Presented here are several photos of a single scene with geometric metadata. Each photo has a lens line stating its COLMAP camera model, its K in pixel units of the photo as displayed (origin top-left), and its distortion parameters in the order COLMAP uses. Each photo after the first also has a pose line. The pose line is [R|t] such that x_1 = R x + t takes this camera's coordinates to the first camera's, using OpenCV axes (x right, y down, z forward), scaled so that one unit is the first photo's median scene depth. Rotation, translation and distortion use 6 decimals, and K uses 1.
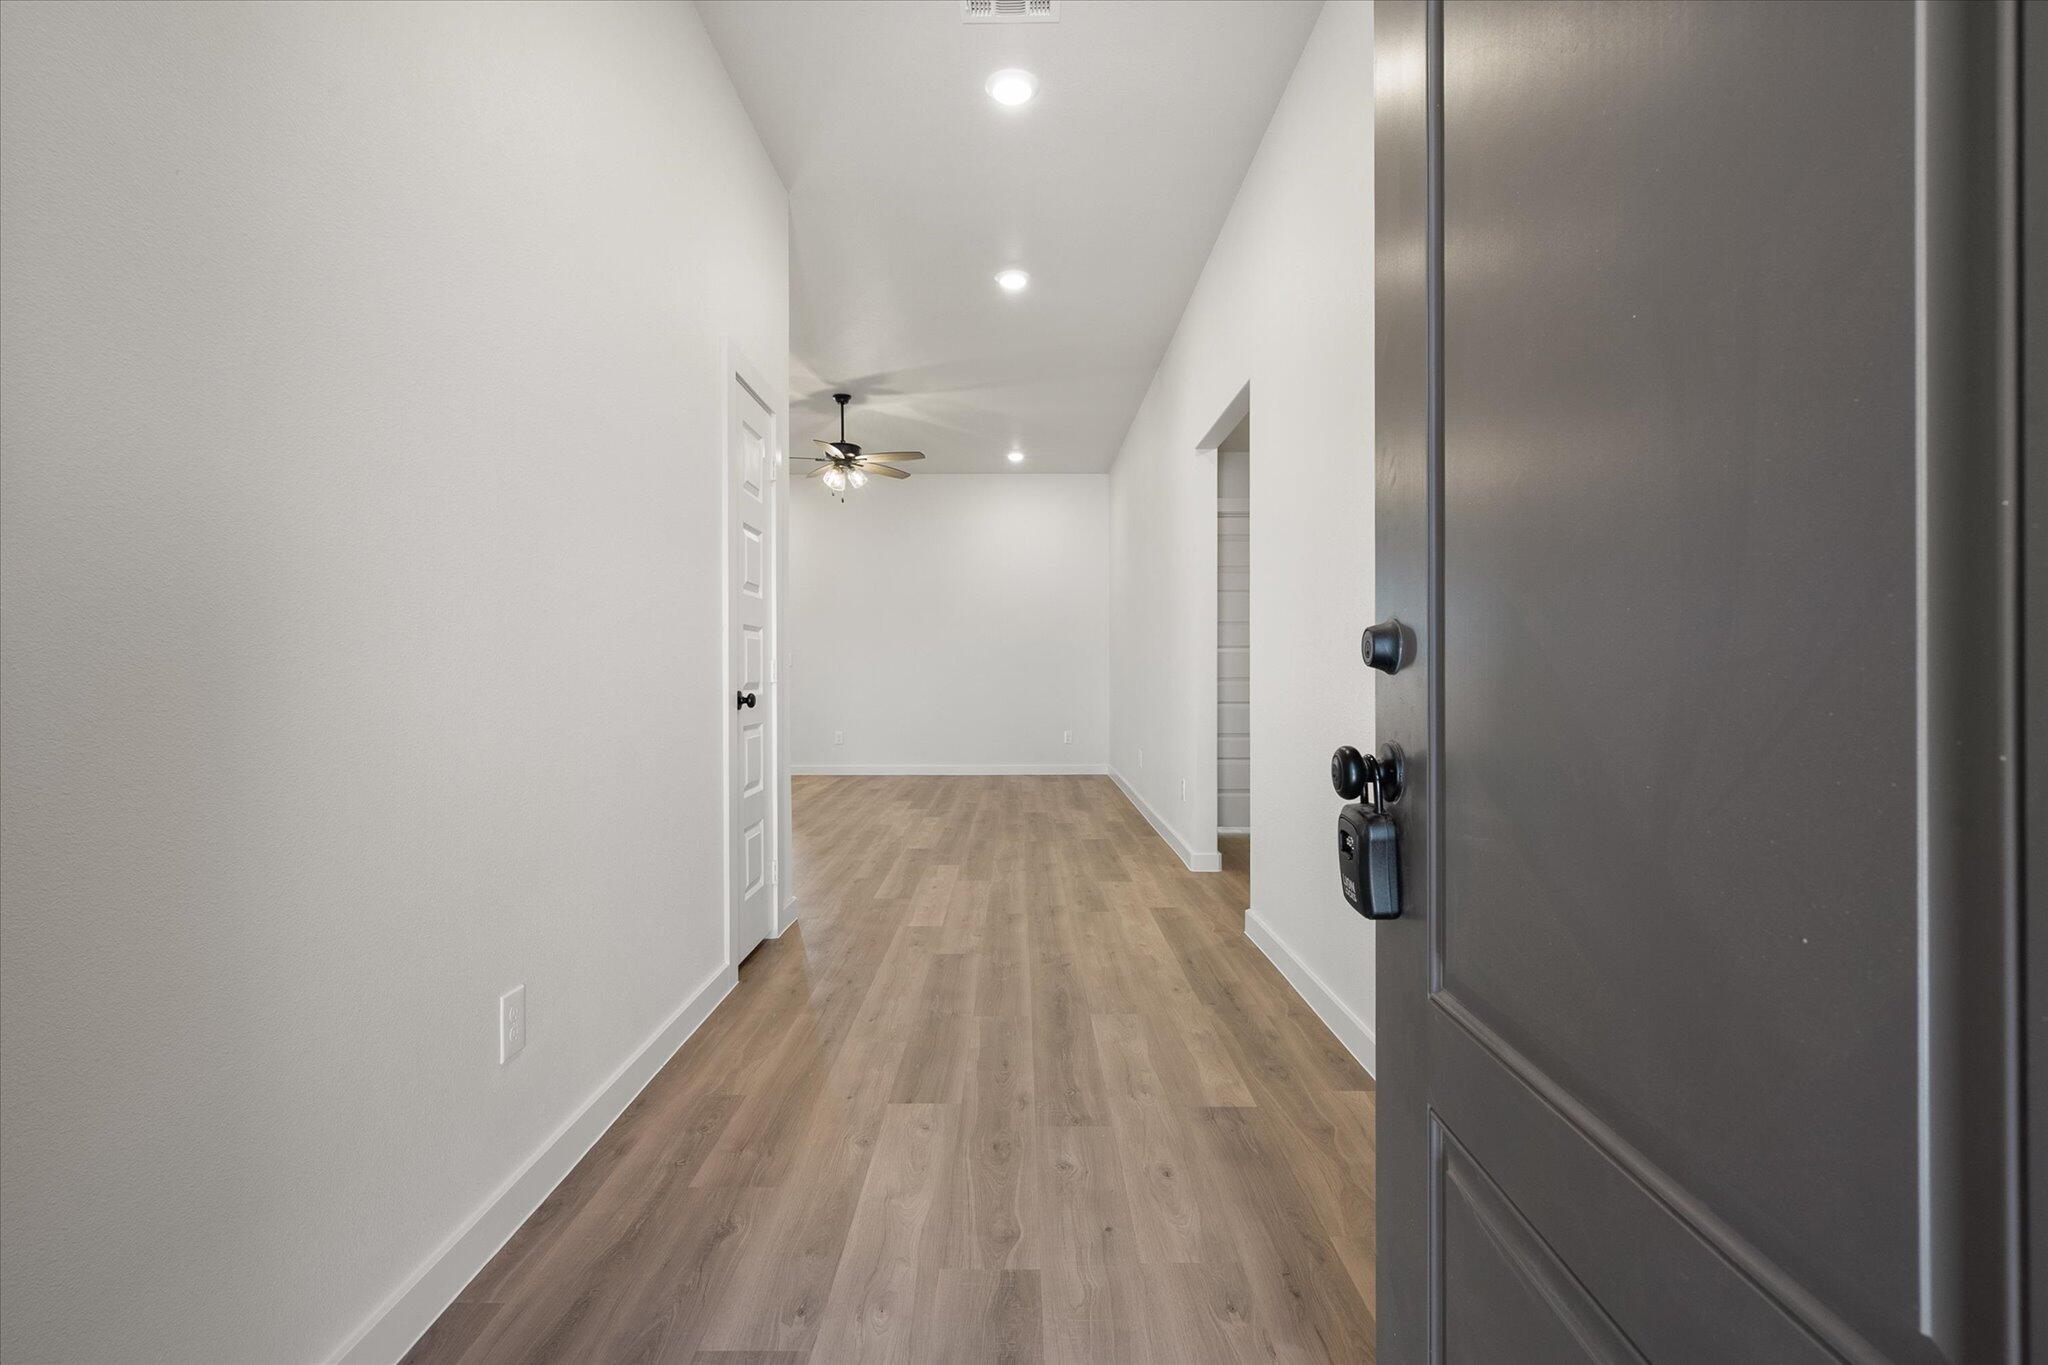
lens RADIAL K [[1004.1, 0, 1024.0], [0, 1004.1, 682.5], [0, 0, 1]] dist [0.000390, 0.000100]
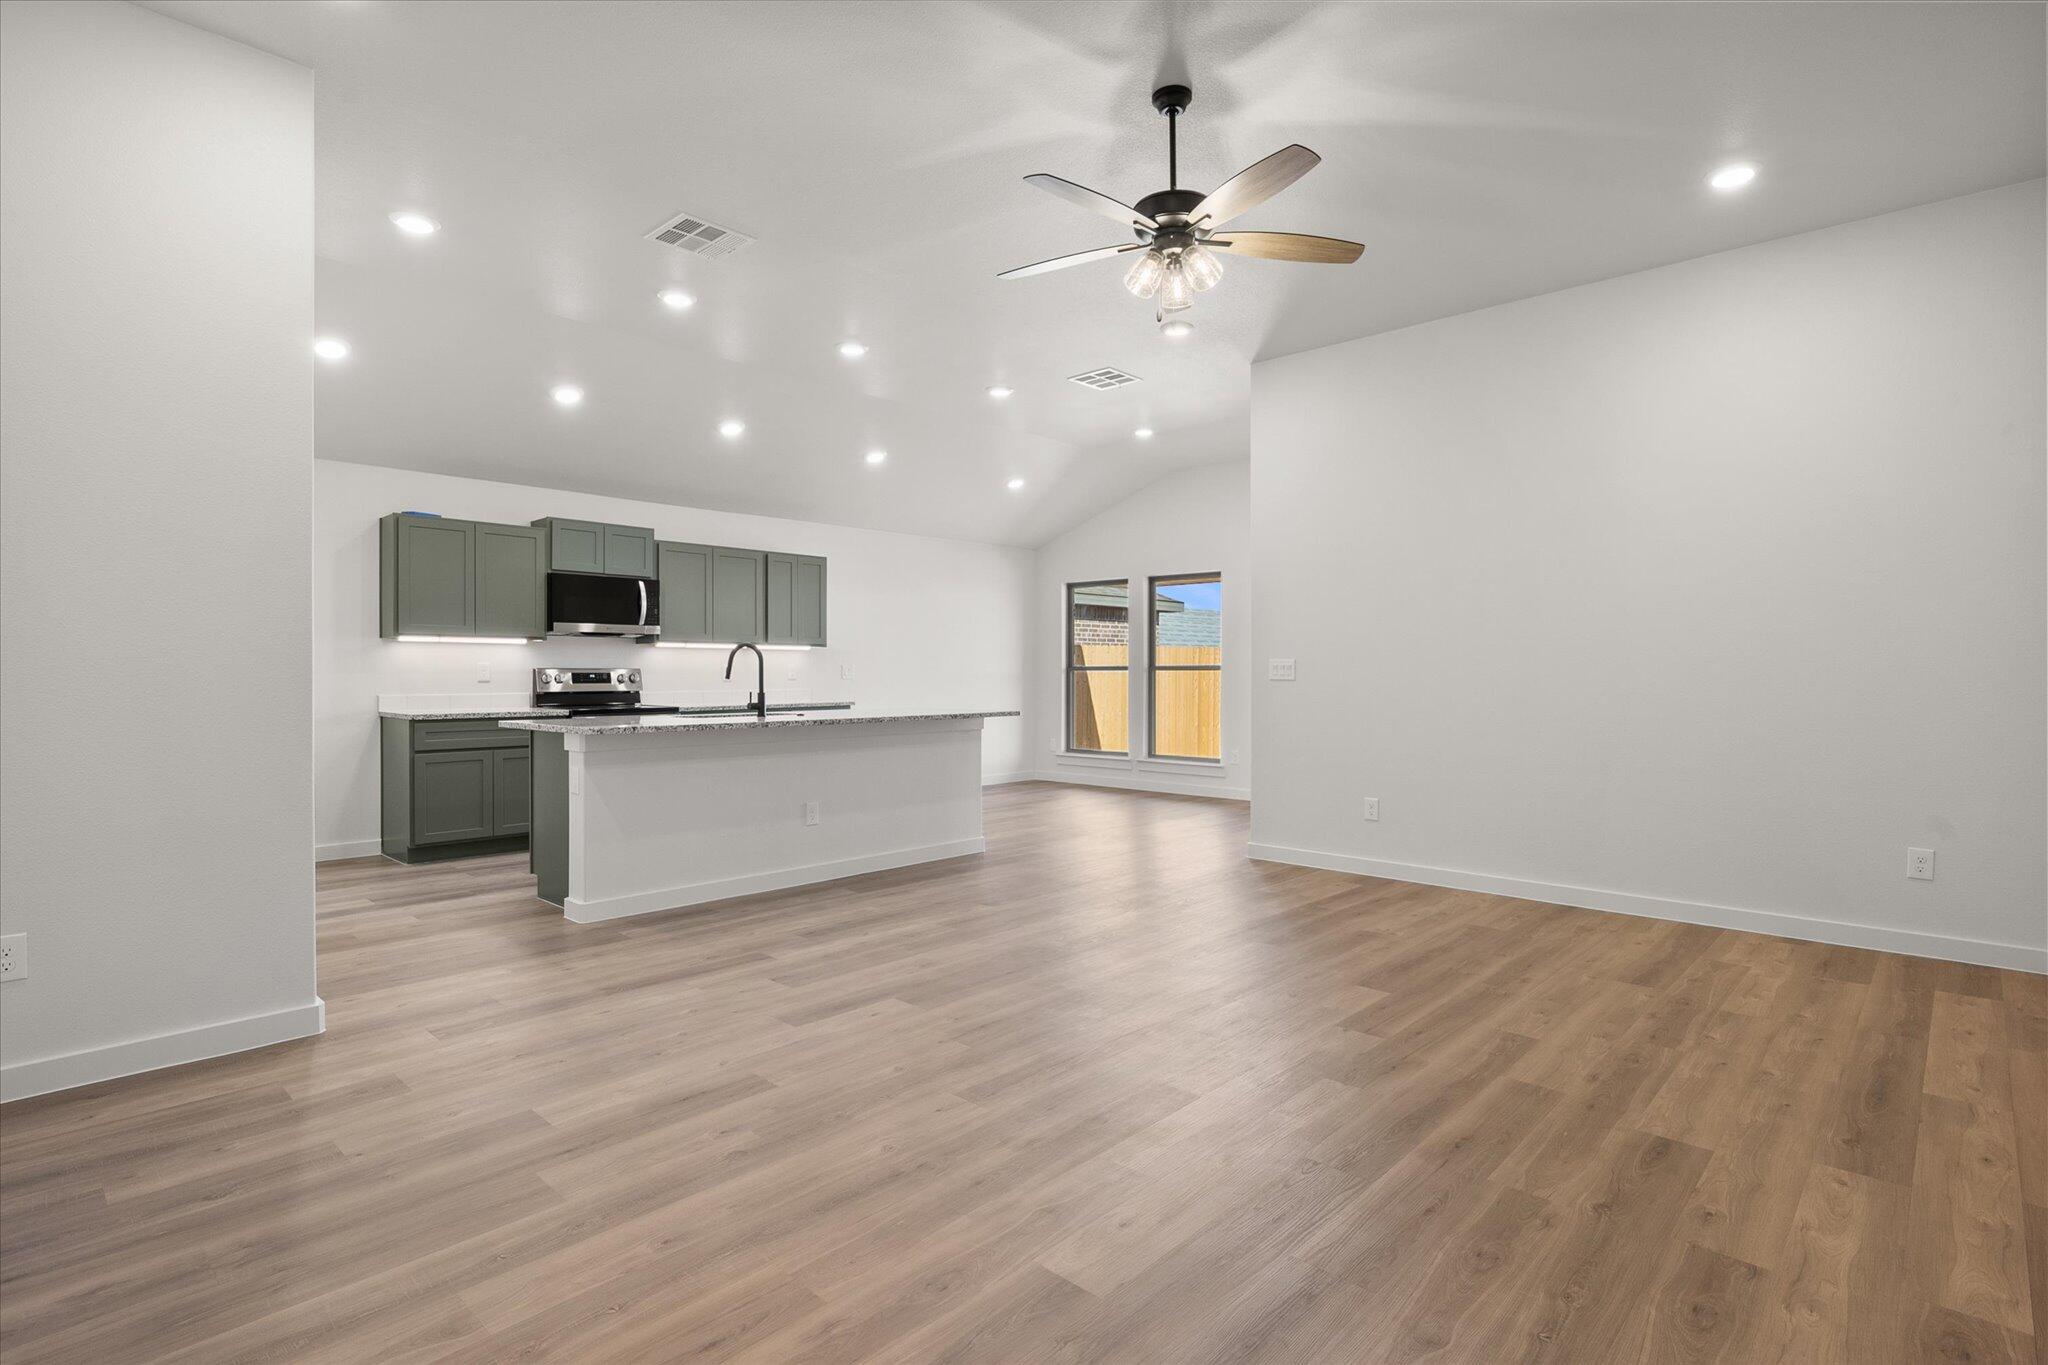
lens RADIAL K [[1004.1, 0, 1024.0], [0, 1004.1, 682.5], [0, 0, 1]] dist [0.000390, 0.000100]
pose [[0.718785, 0.007085, -0.695196, 0.089715], [-0.001029, 0.999958, 0.009126, -0.022360], [0.695231, -0.005844, 0.718762, 0.628932]]
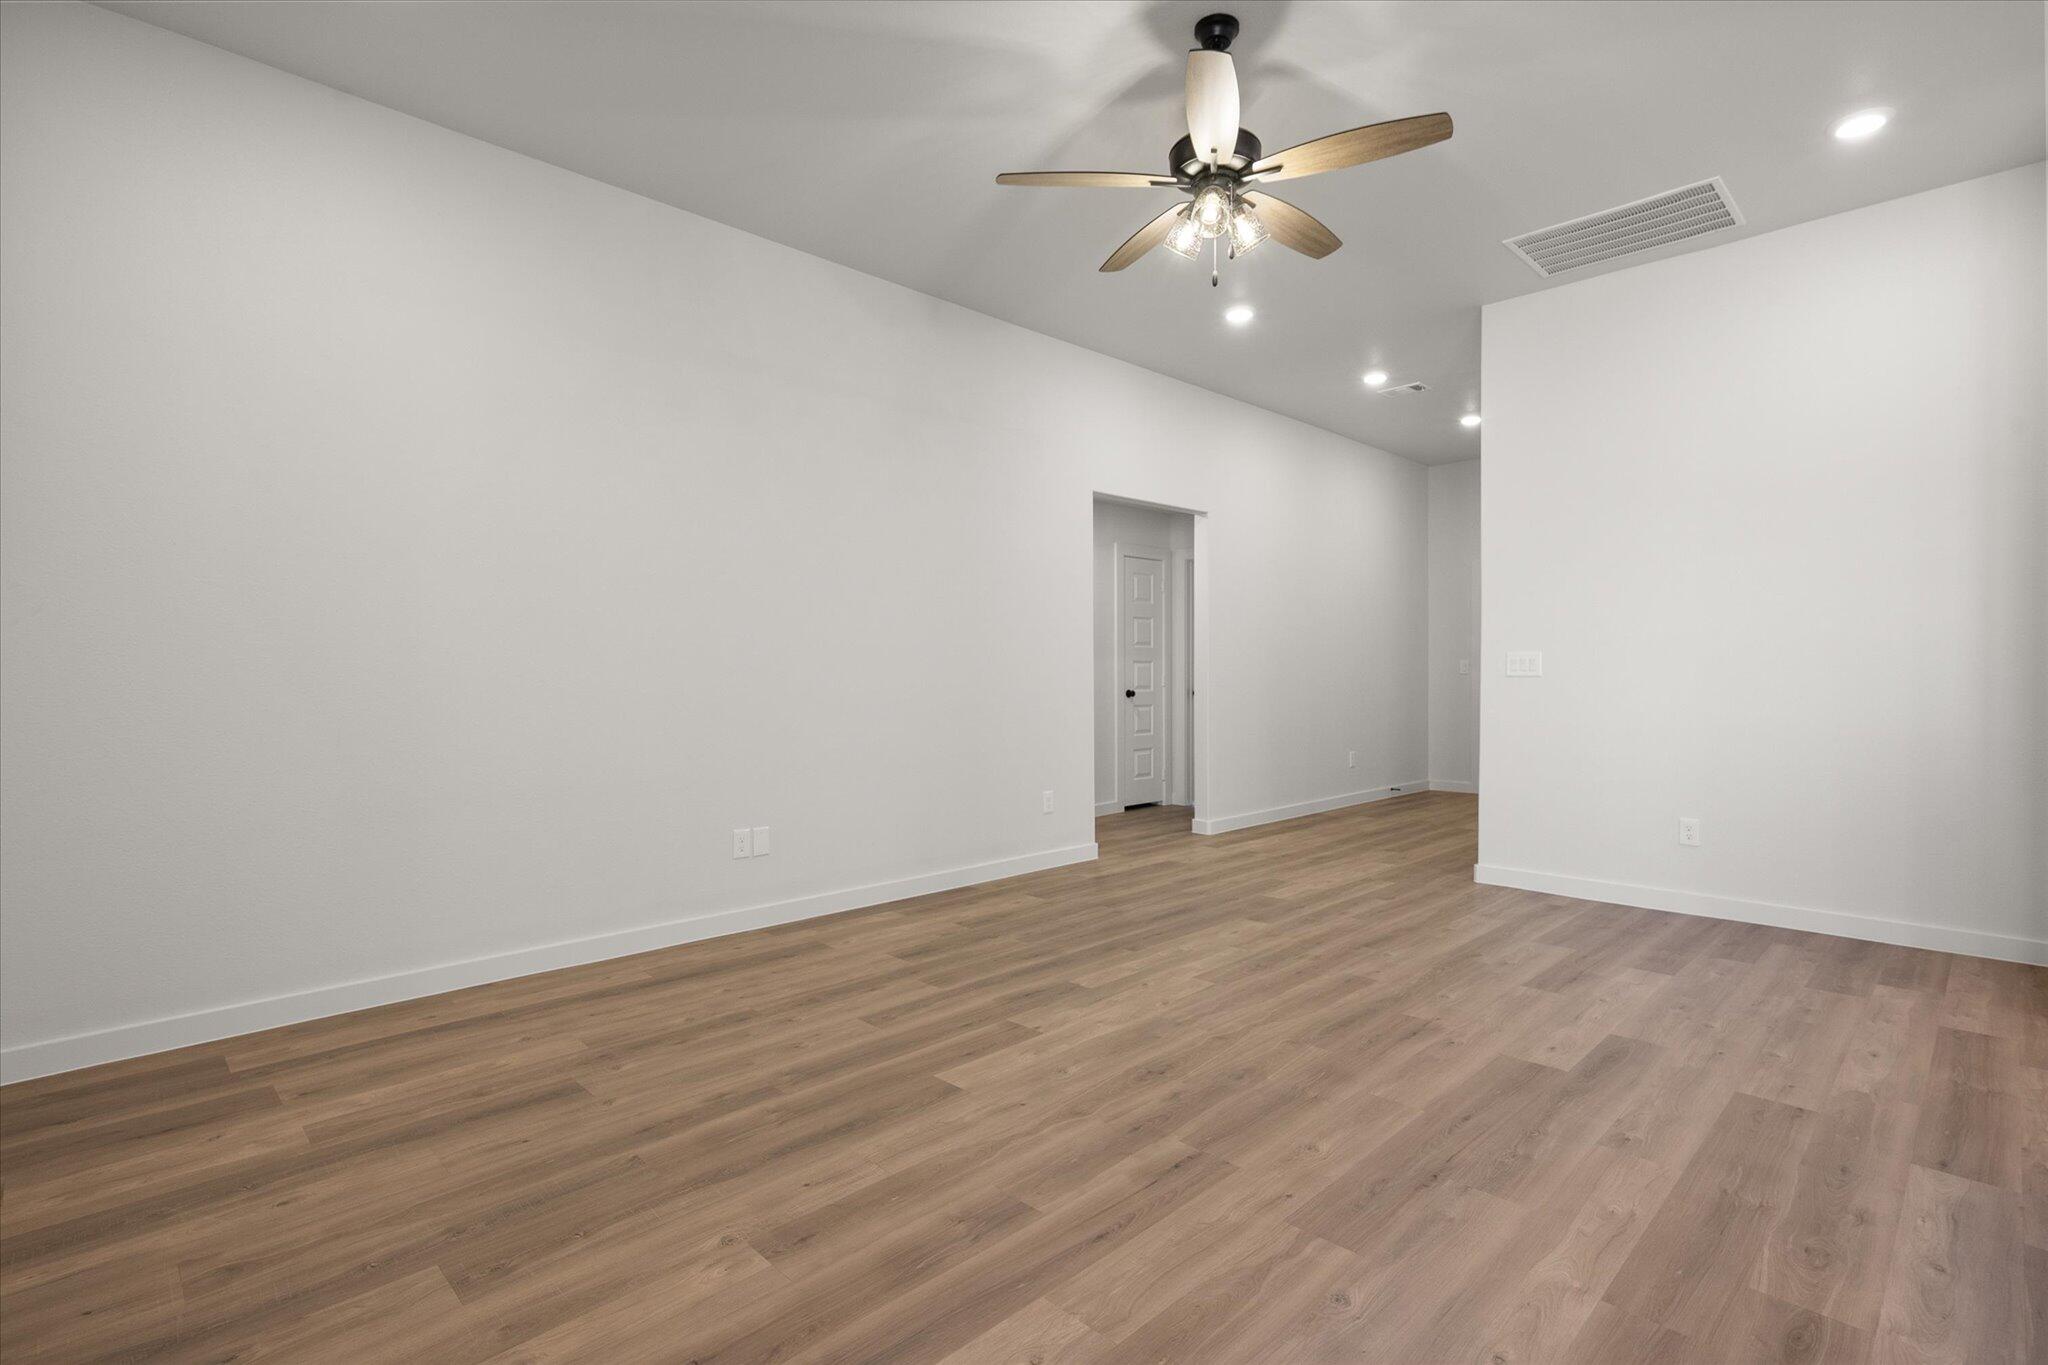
lens RADIAL K [[976.1, 0, 1024.7], [0, 976.1, 671.7], [0, 0, 1]] dist [0.002107, 0.001191]
pose [[-0.694370, -0.001369, 0.719616, -0.421494], [0.001565, 0.999993, 0.003413, -0.020967], [-0.719616, 0.003496, -0.694363, 1.350366]]
